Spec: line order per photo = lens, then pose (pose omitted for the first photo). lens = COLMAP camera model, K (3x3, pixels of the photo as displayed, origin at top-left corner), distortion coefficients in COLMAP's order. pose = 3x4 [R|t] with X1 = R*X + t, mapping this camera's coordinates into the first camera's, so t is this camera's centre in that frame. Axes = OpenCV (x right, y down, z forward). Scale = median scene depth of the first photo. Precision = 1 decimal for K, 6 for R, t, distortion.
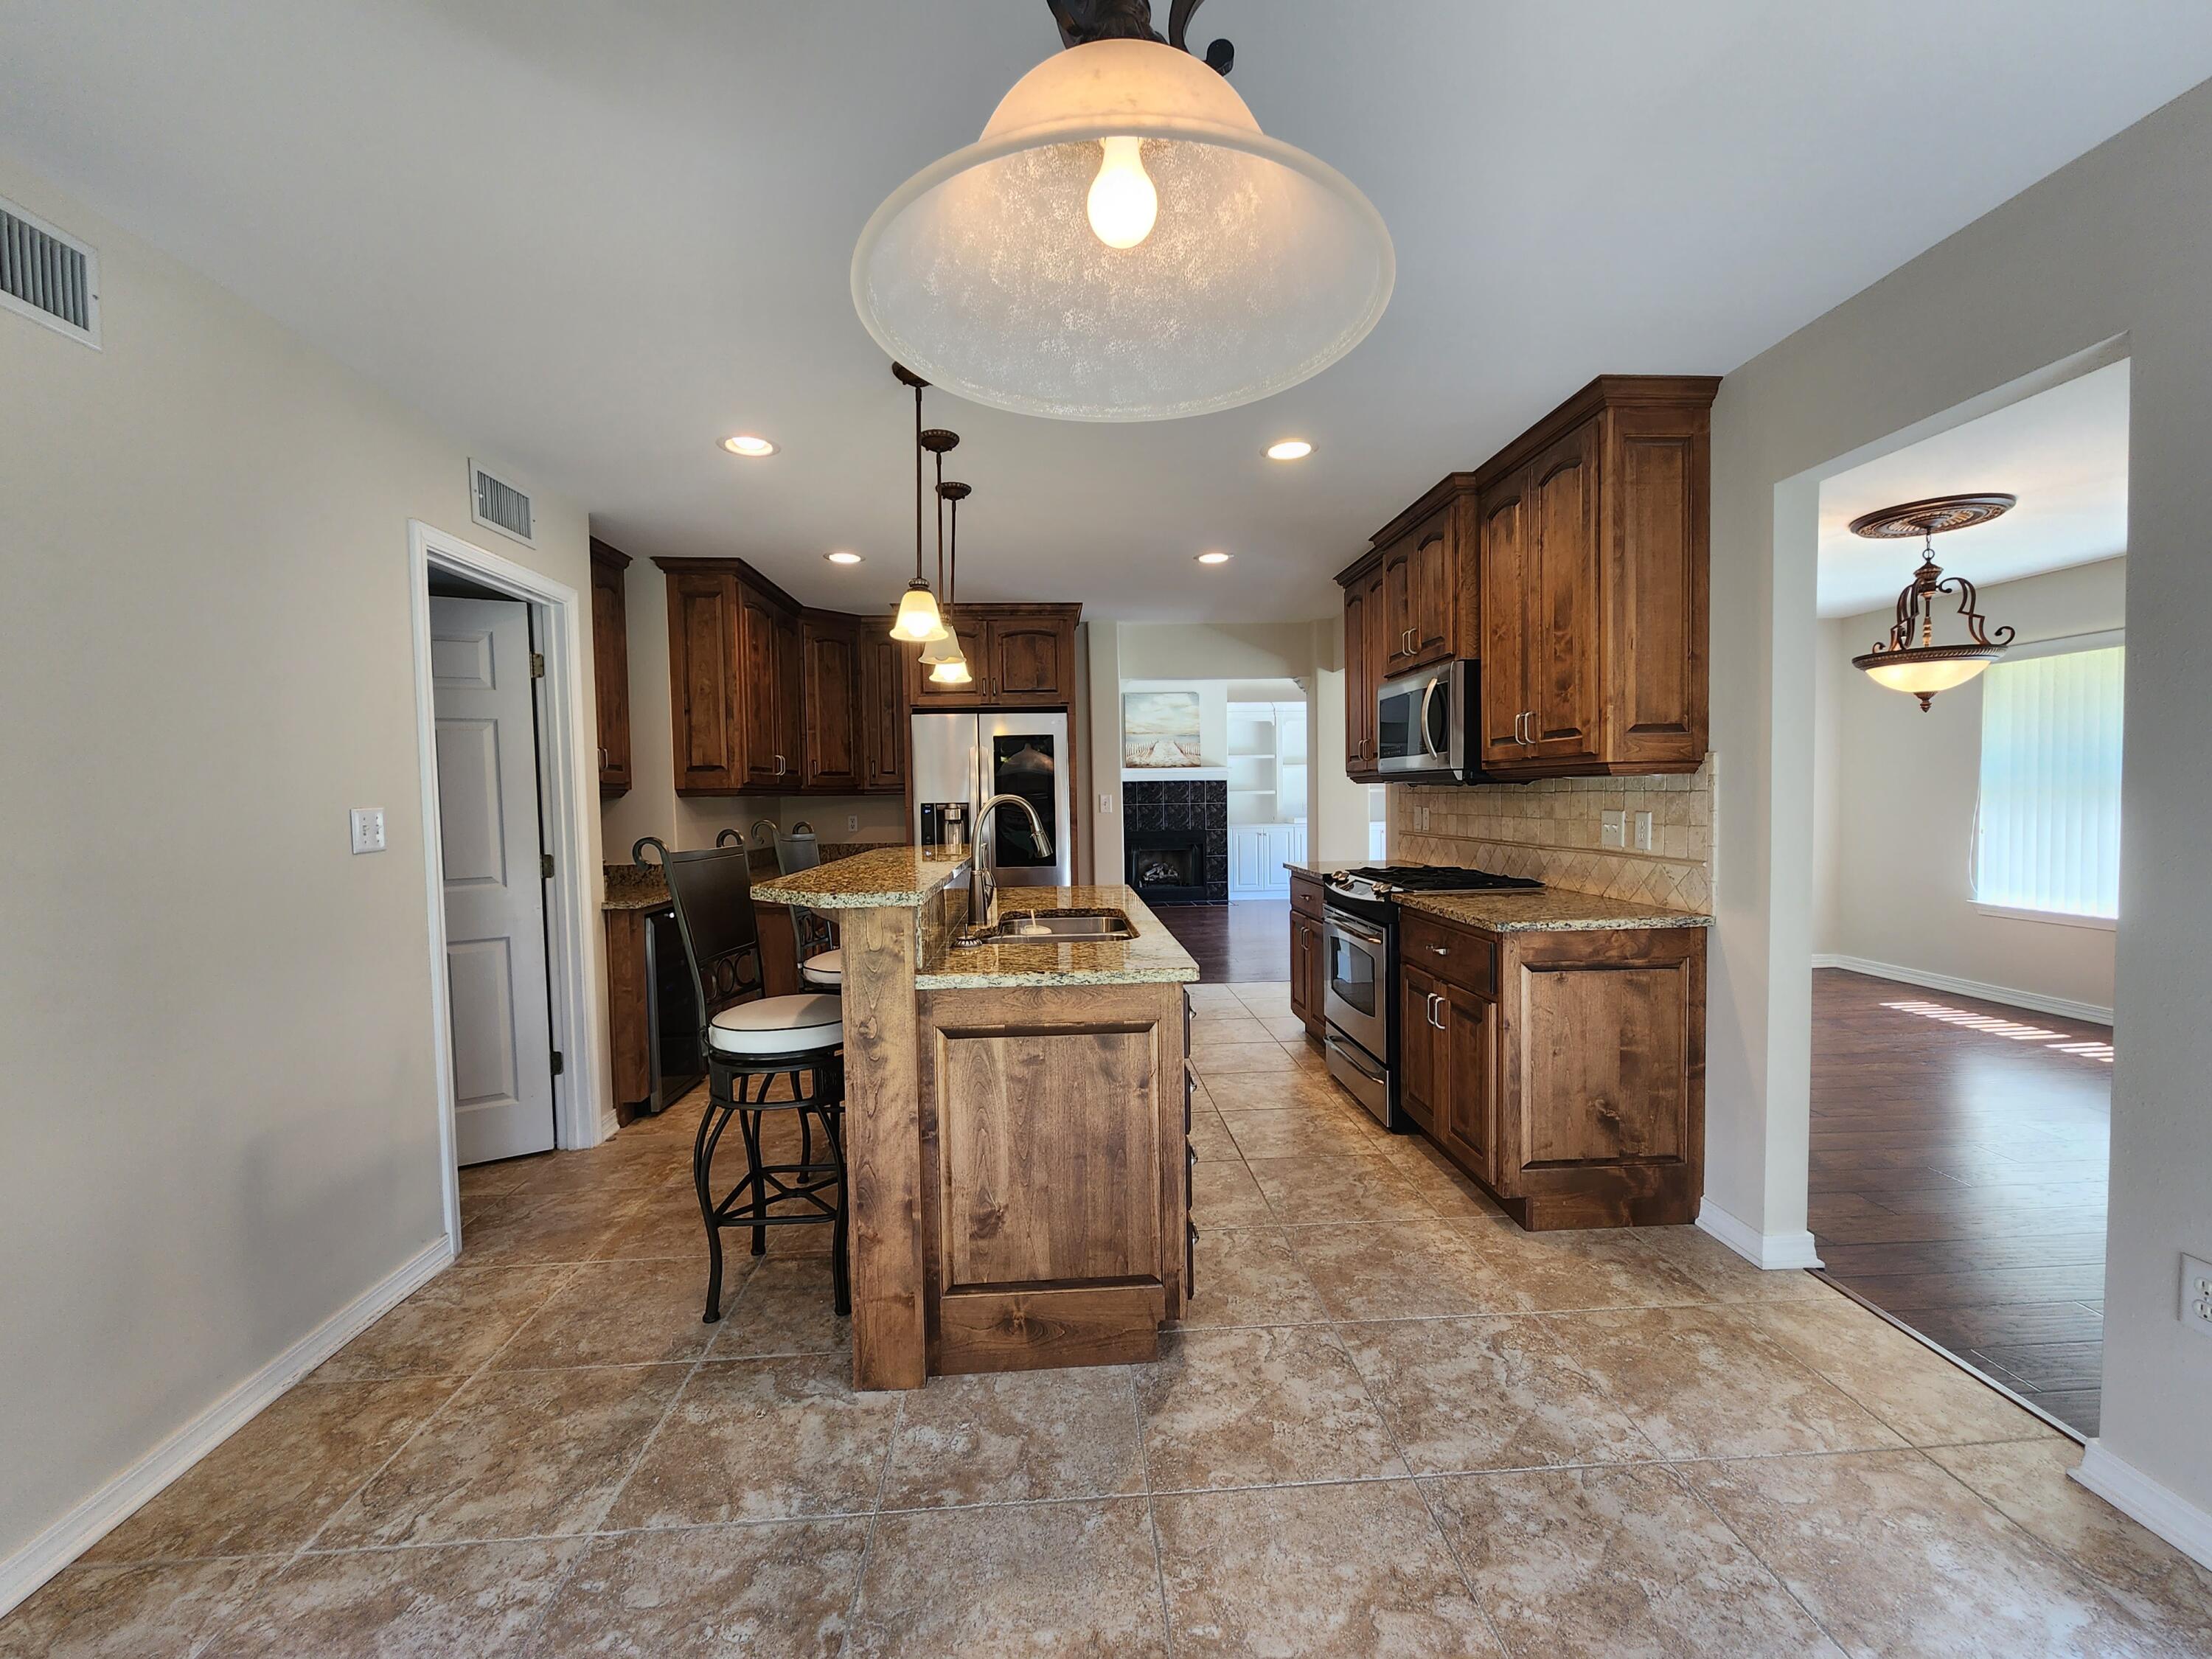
lens RADIAL K [[908.0, 0, 1107.3], [0, 908.0, 830.6], [0, 0, 1]] dist [-0.000284, -0.000213]
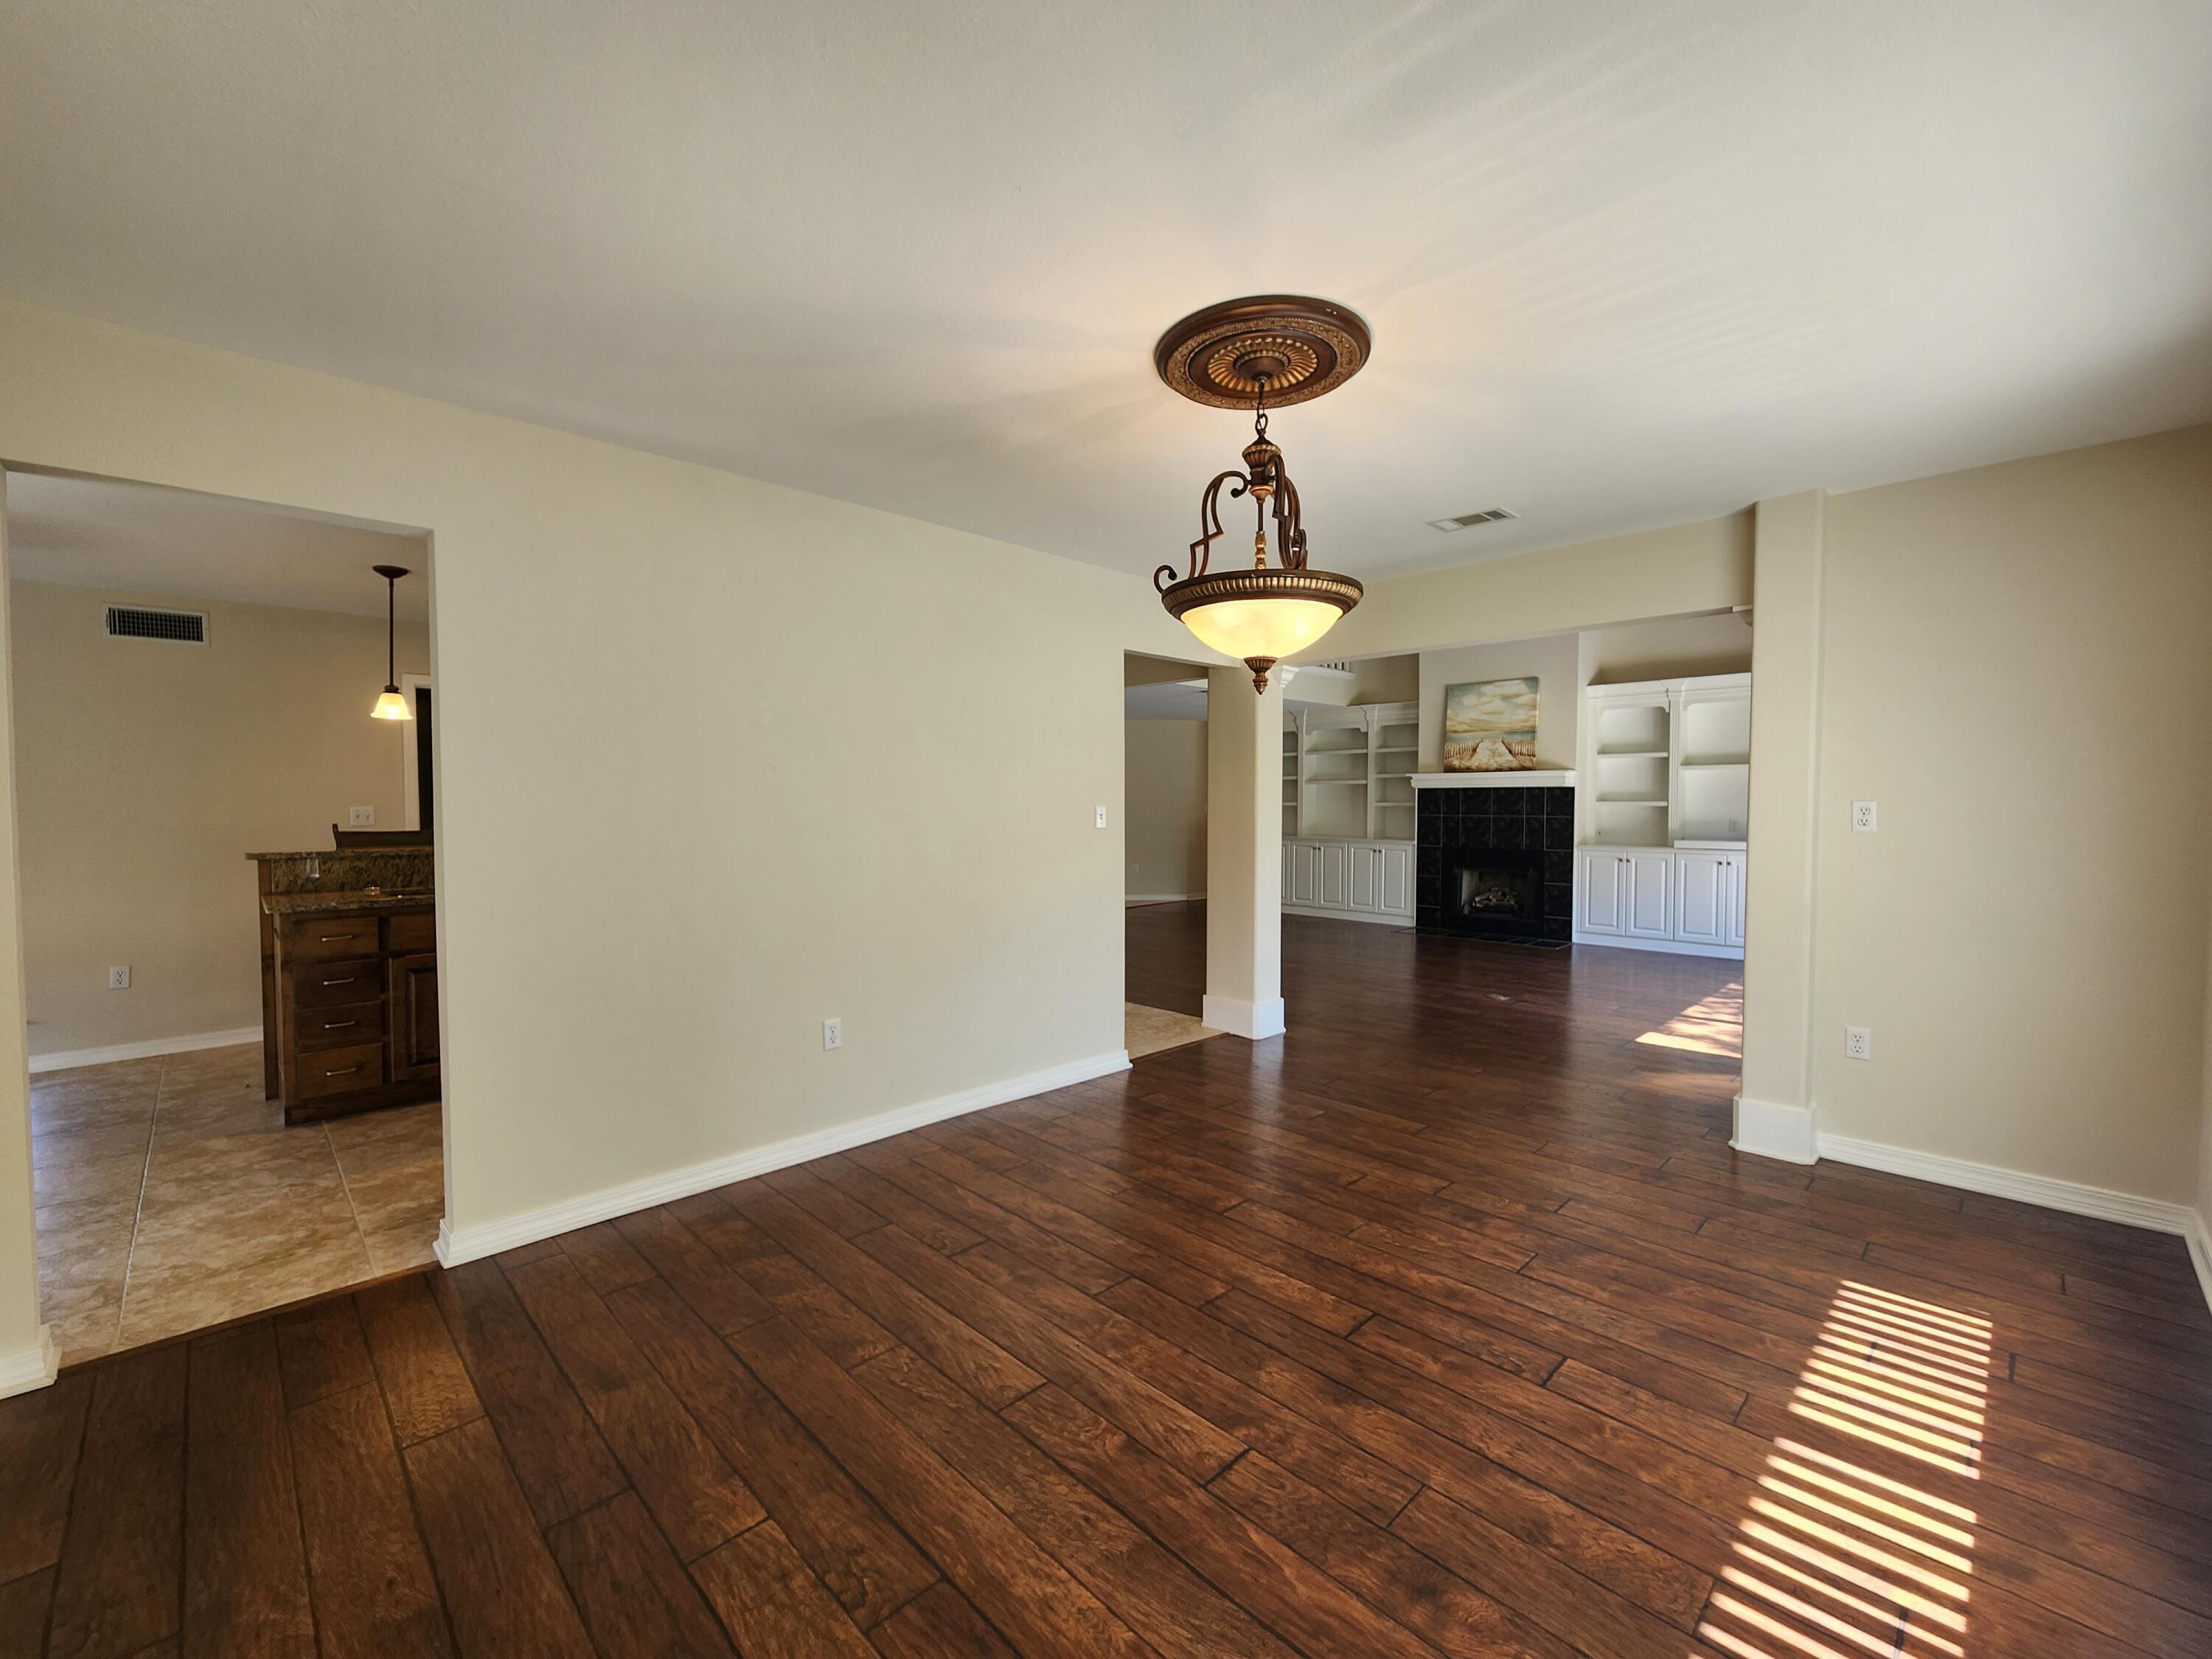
lens RADIAL K [[908.0, 0, 1110.1], [0, 908.0, 835.6], [0, 0, 1]] dist [-0.000284, -0.000213]
pose [[0.659455, 0.043829, -0.750466, 1.532216], [-0.039421, 0.998942, 0.023700, -0.057585], [0.750710, 0.013956, 0.660484, 0.648598]]
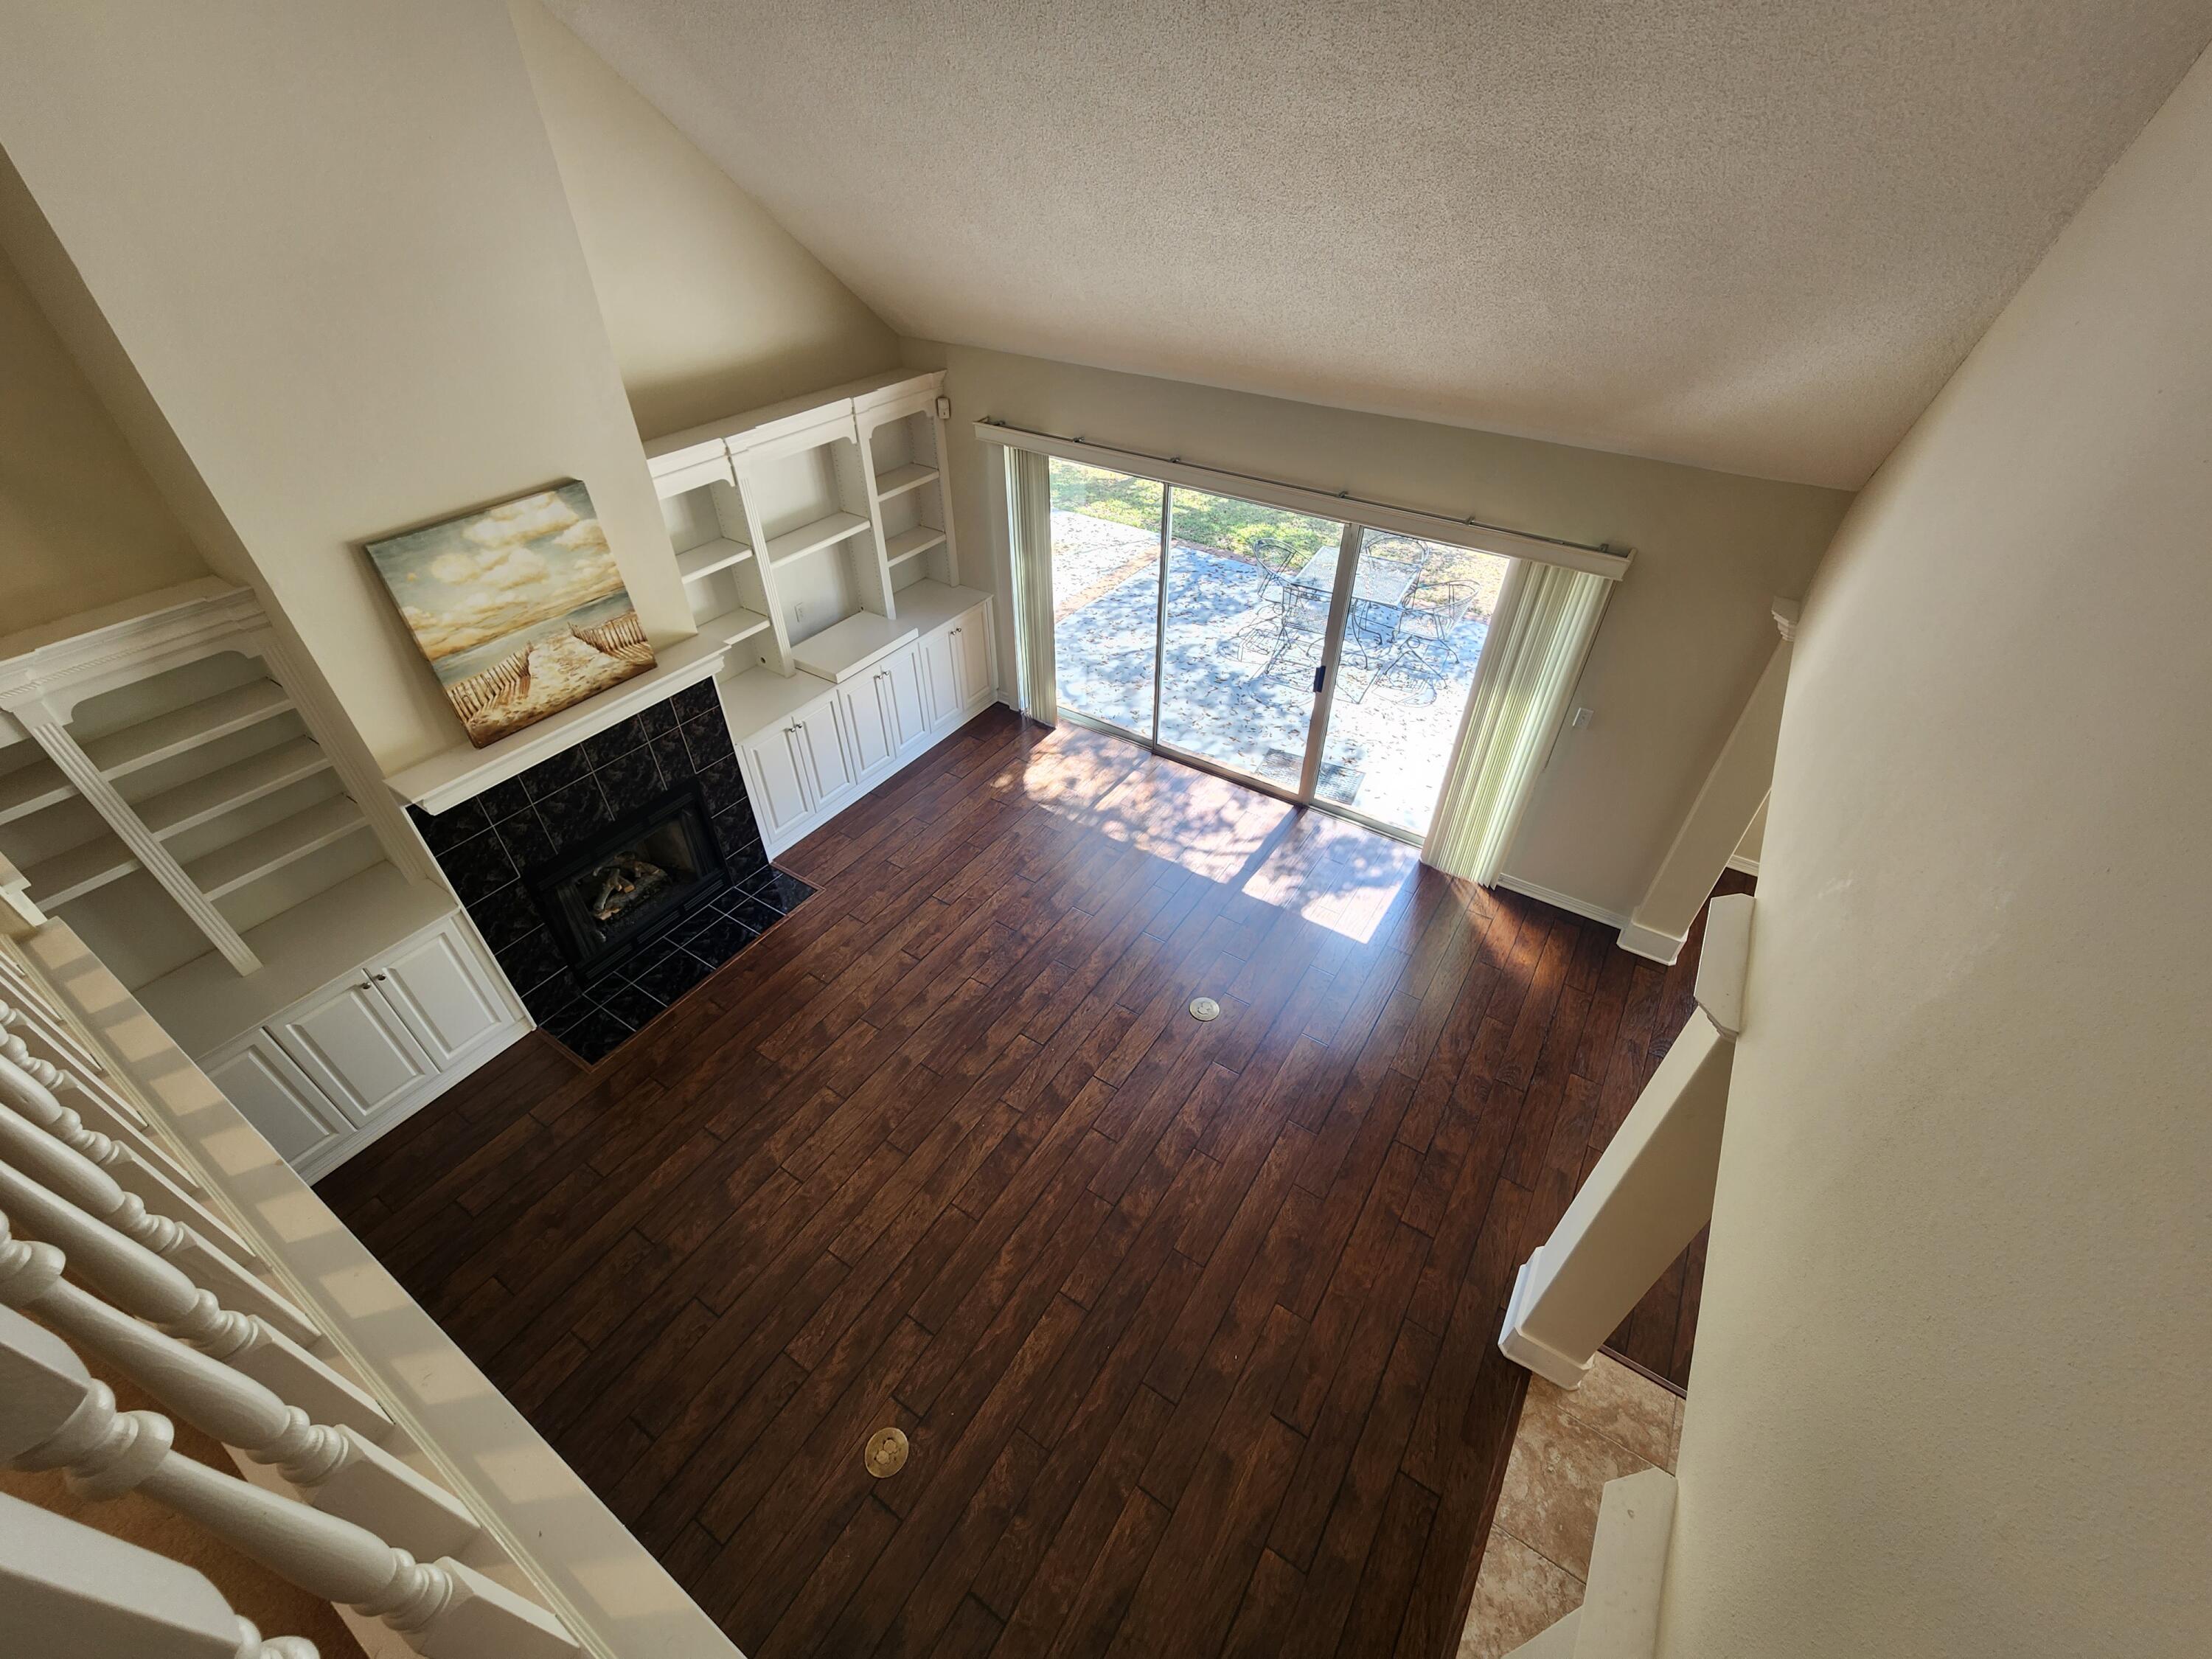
lens RADIAL K [[908.0, 0, 1106.2], [0, 908.0, 824.5], [0, 0, 1]] dist [-0.000284, -0.000213]
pose [[0.591514, -0.492182, 0.638645, -0.259345], [0.014824, 0.798578, 0.601708, -0.867573], [-0.806158, -0.346452, 0.479667, 2.025080]]
